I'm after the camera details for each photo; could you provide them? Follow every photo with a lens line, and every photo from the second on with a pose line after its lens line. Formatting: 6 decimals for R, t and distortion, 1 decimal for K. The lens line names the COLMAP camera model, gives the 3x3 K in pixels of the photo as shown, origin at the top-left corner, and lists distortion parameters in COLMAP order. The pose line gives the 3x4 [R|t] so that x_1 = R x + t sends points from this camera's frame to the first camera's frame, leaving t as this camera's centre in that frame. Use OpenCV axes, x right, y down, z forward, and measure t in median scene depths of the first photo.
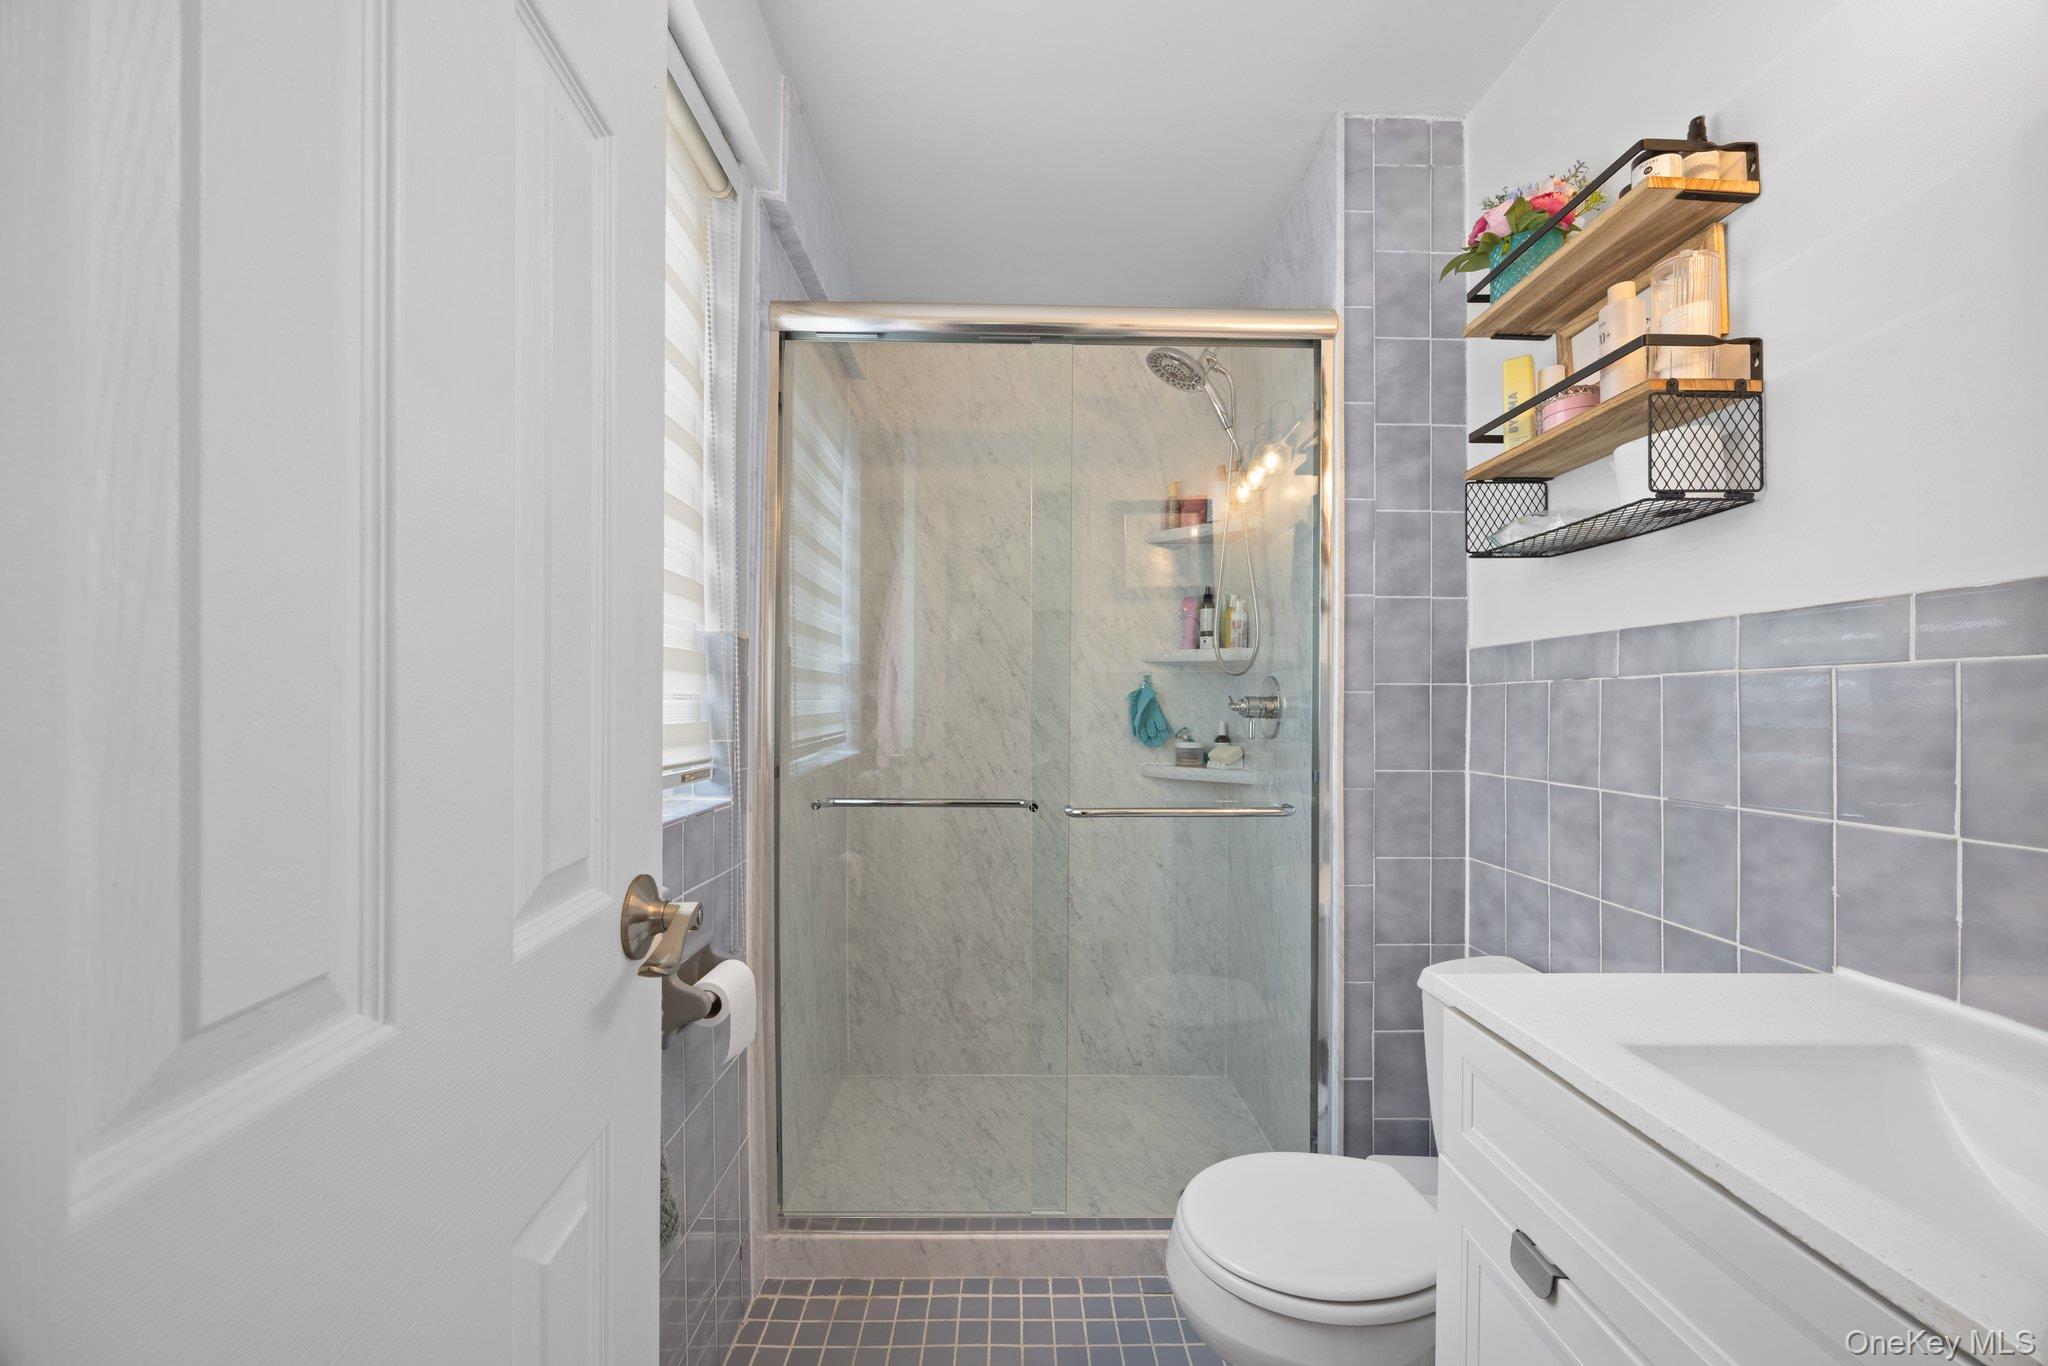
lens RADIAL K [[809.2, 0, 1020.6], [0, 809.2, 690.7], [0, 0, 1]] dist [0.003789, -0.000609]
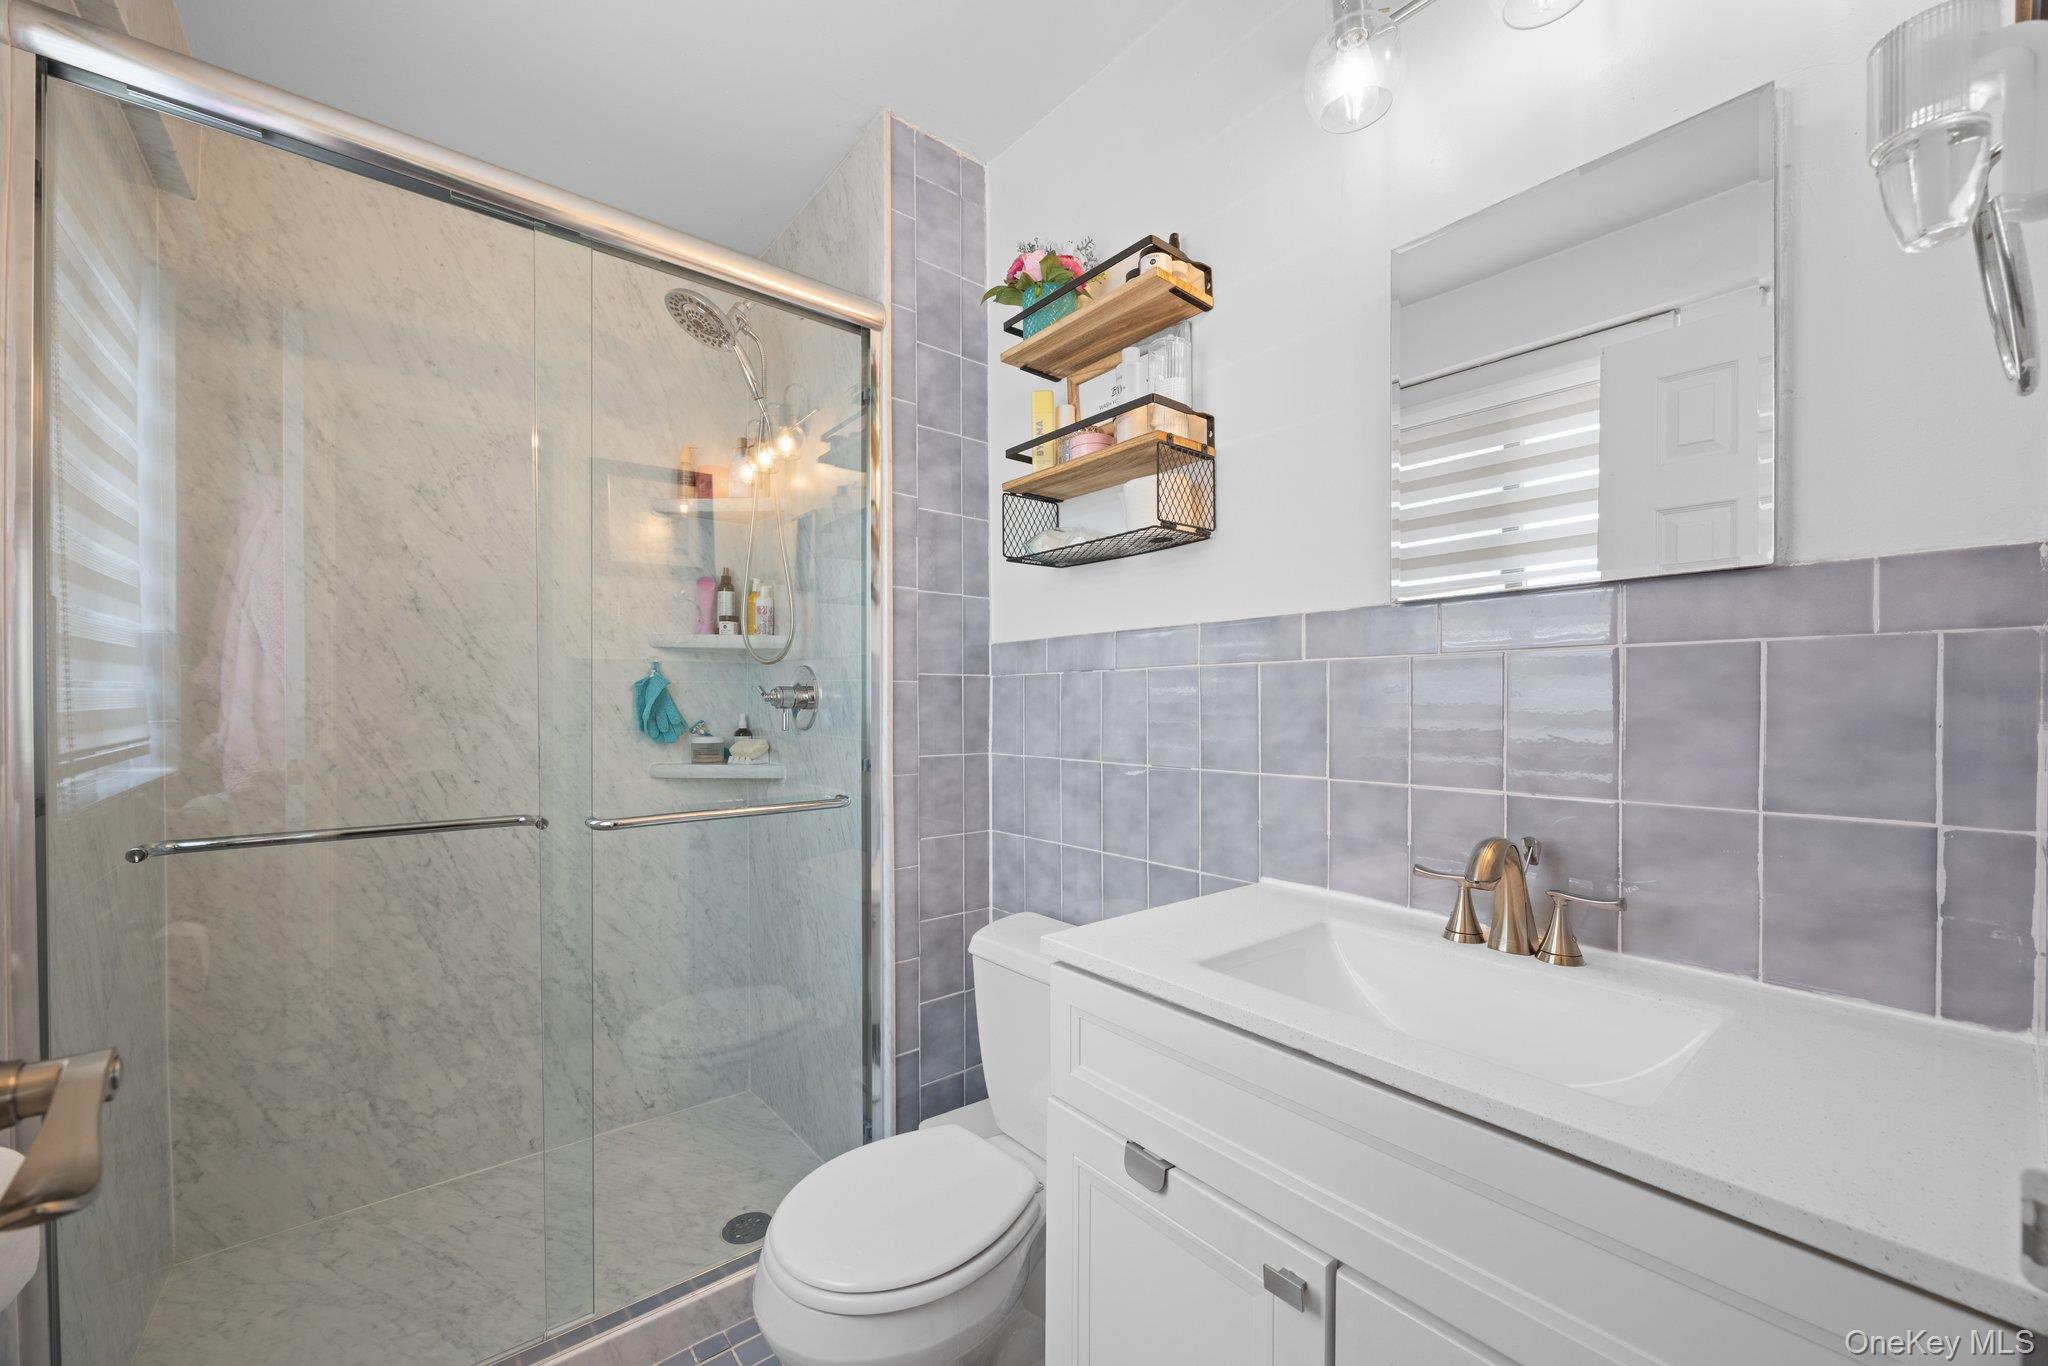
lens RADIAL K [[809.2, 0, 1027.5], [0, 809.2, 698.3], [0, 0, 1]] dist [0.003789, -0.000609]
pose [[0.786257, -0.002741, 0.617893, -0.097682], [-0.006159, 0.999906, 0.012272, 0.009585], [-0.617869, -0.013454, 0.786166, 0.087940]]
